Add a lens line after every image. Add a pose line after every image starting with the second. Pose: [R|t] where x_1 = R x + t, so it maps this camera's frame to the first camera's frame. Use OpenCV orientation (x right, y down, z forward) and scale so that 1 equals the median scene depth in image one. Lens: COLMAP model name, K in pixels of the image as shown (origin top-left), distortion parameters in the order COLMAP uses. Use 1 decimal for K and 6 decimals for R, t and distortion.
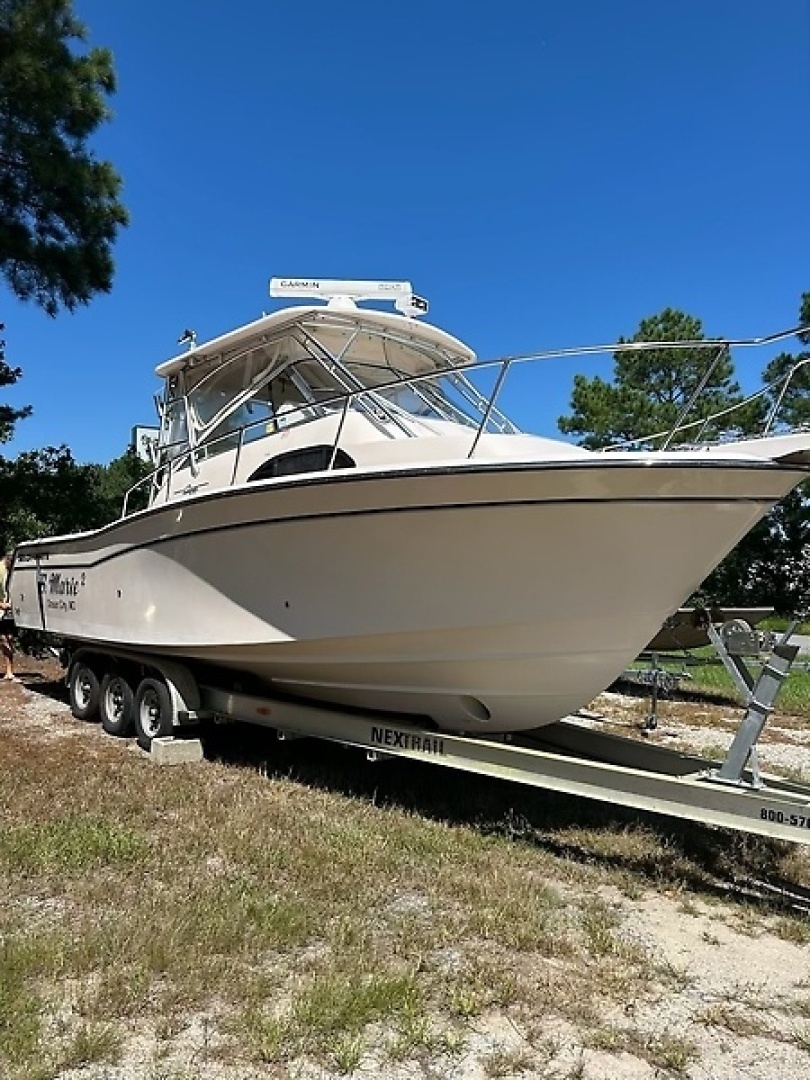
lens RADIAL K [[804.5, 0, 405.0], [0, 804.5, 540.0], [0, 0, 1]] dist [-0.003805, -0.002373]
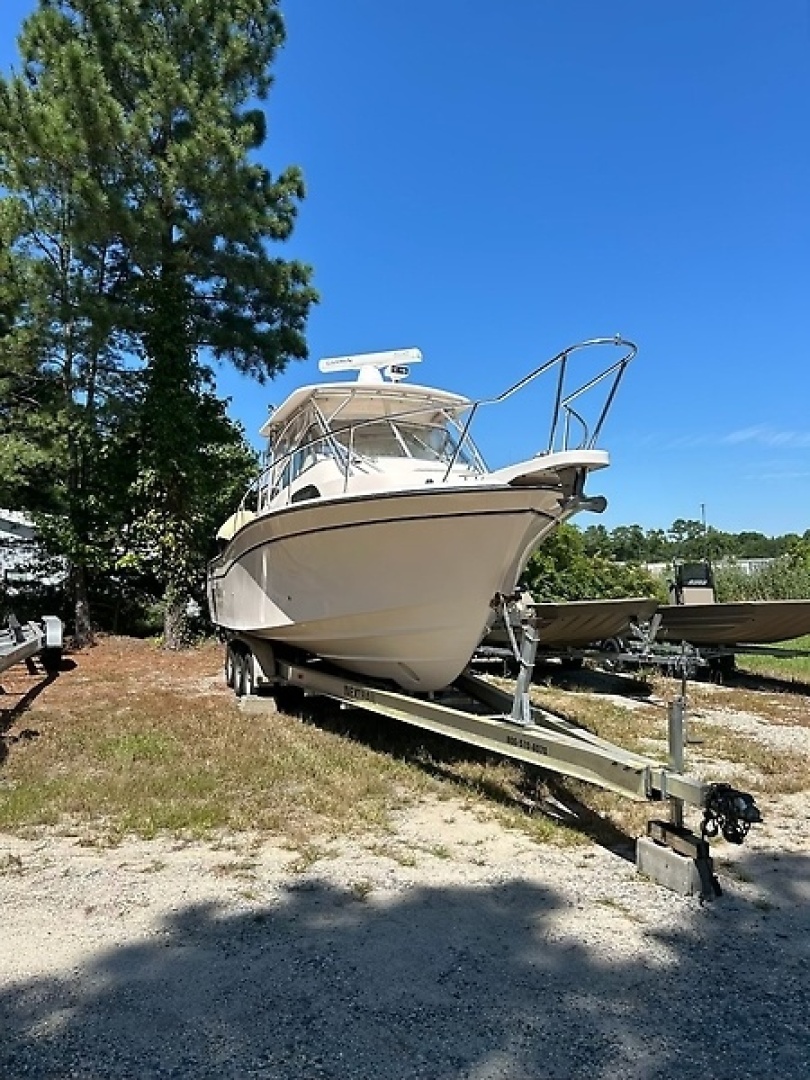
lens RADIAL K [[804.5, 0, 405.0], [0, 804.5, 540.0], [0, 0, 1]] dist [-0.003805, -0.002373]
pose [[0.926106, -0.039636, -0.375177, 0.660438], [0.033230, 0.999171, -0.023532, 0.020371], [0.375798, 0.009326, 0.926655, -0.281433]]
